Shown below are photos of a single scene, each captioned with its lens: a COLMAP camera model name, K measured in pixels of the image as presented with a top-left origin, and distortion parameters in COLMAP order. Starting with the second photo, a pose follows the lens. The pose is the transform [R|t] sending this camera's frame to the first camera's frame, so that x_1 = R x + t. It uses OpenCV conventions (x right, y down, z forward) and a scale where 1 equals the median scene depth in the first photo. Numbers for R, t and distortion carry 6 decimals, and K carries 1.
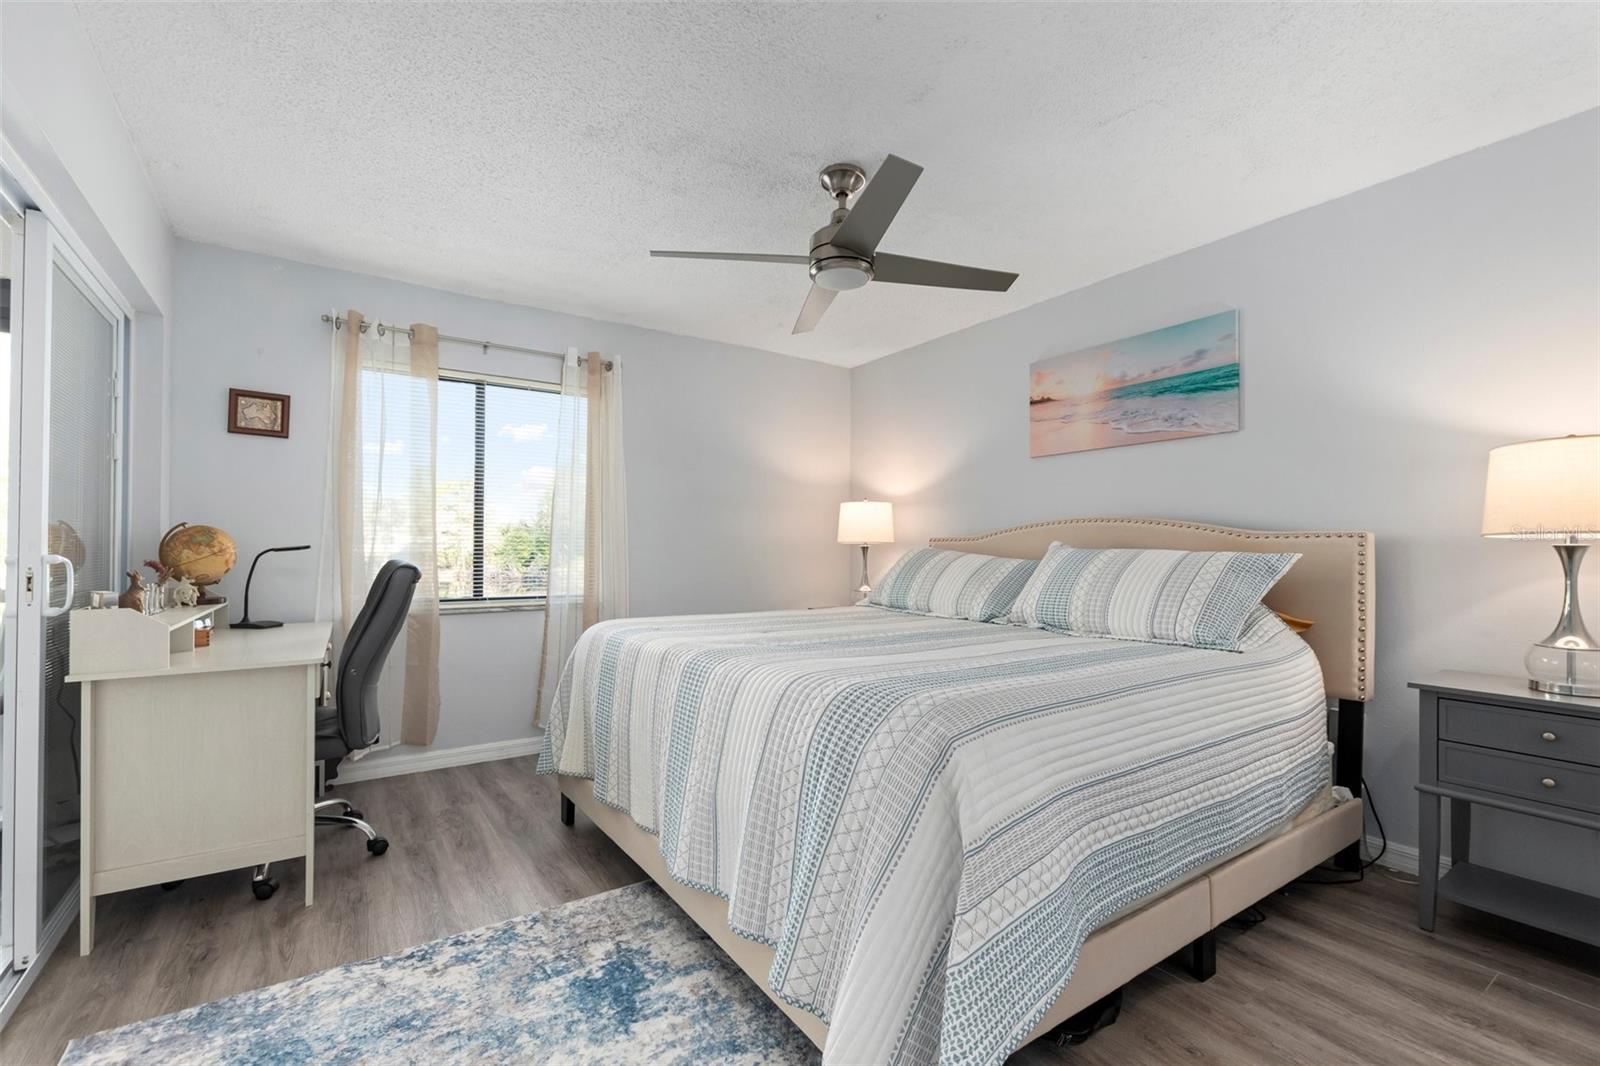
lens RADIAL K [[694.0, 0, 787.1], [0, 694.0, 528.7], [0, 0, 1]] dist [0.015720, -0.005627]
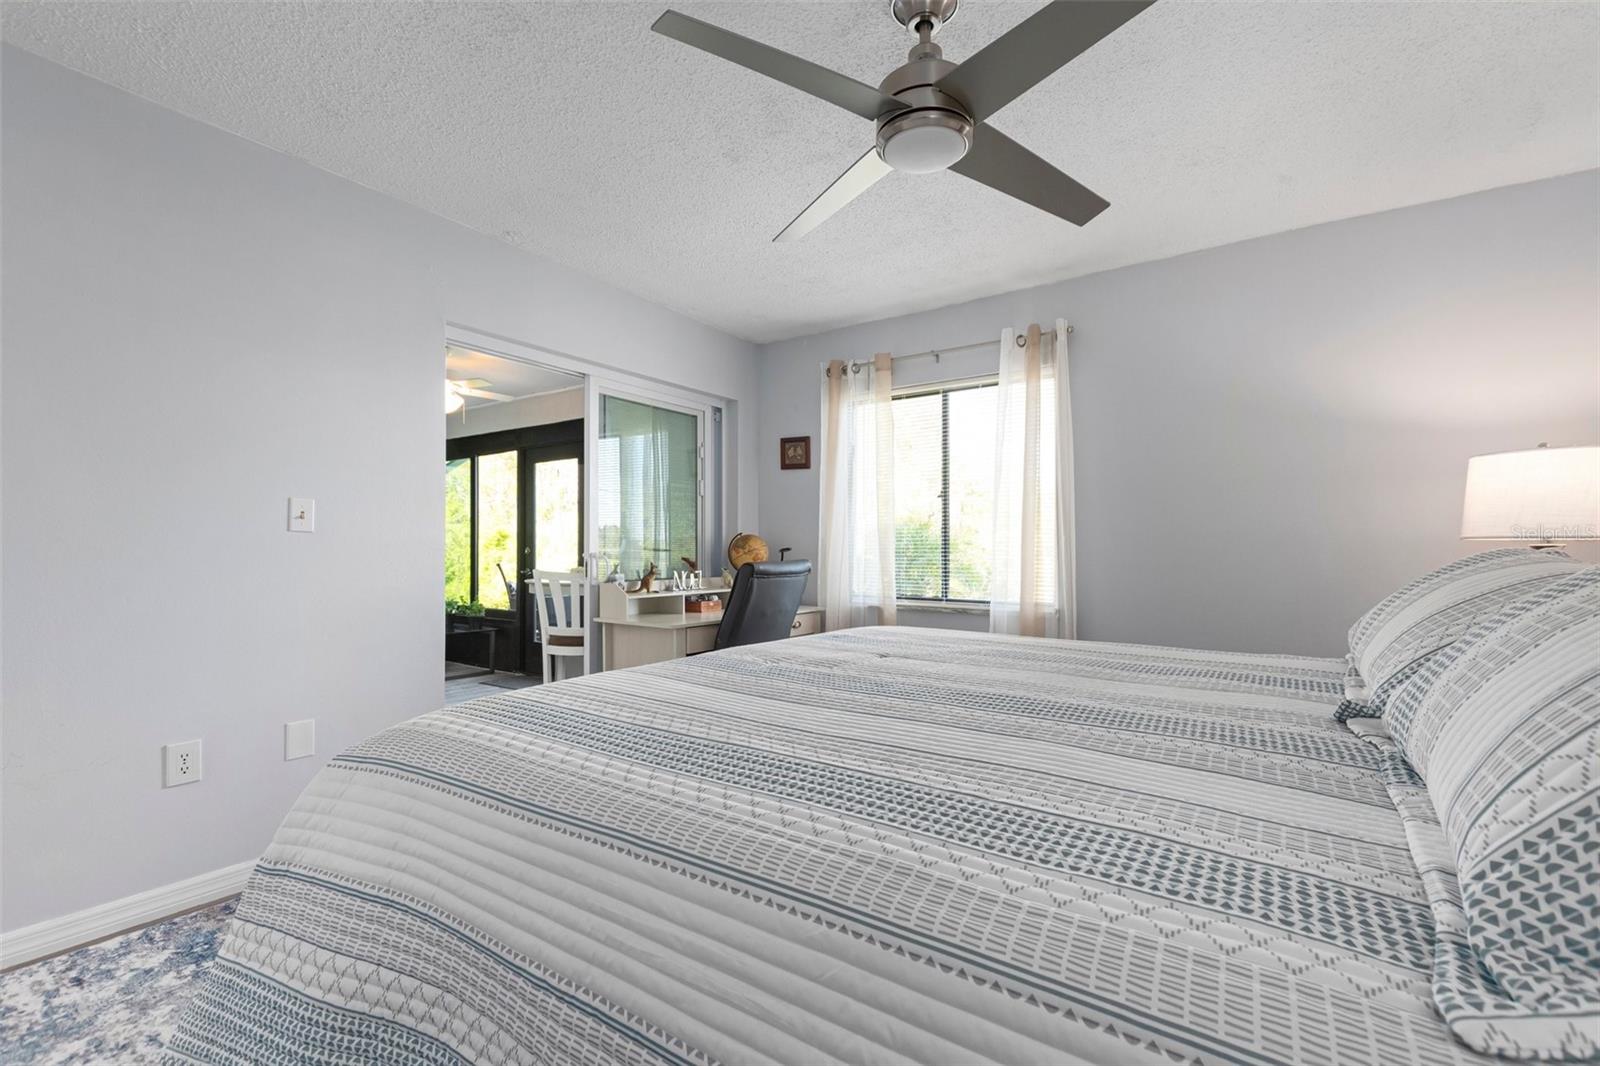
lens RADIAL K [[694.0, 0, 807.8], [0, 694.0, 534.6], [0, 0, 1]] dist [0.015720, -0.005627]
pose [[0.330290, -0.007721, -0.943848, 0.544376], [0.022179, 0.999754, -0.000417, -0.000611], [0.943619, -0.020796, 0.330380, 0.549065]]
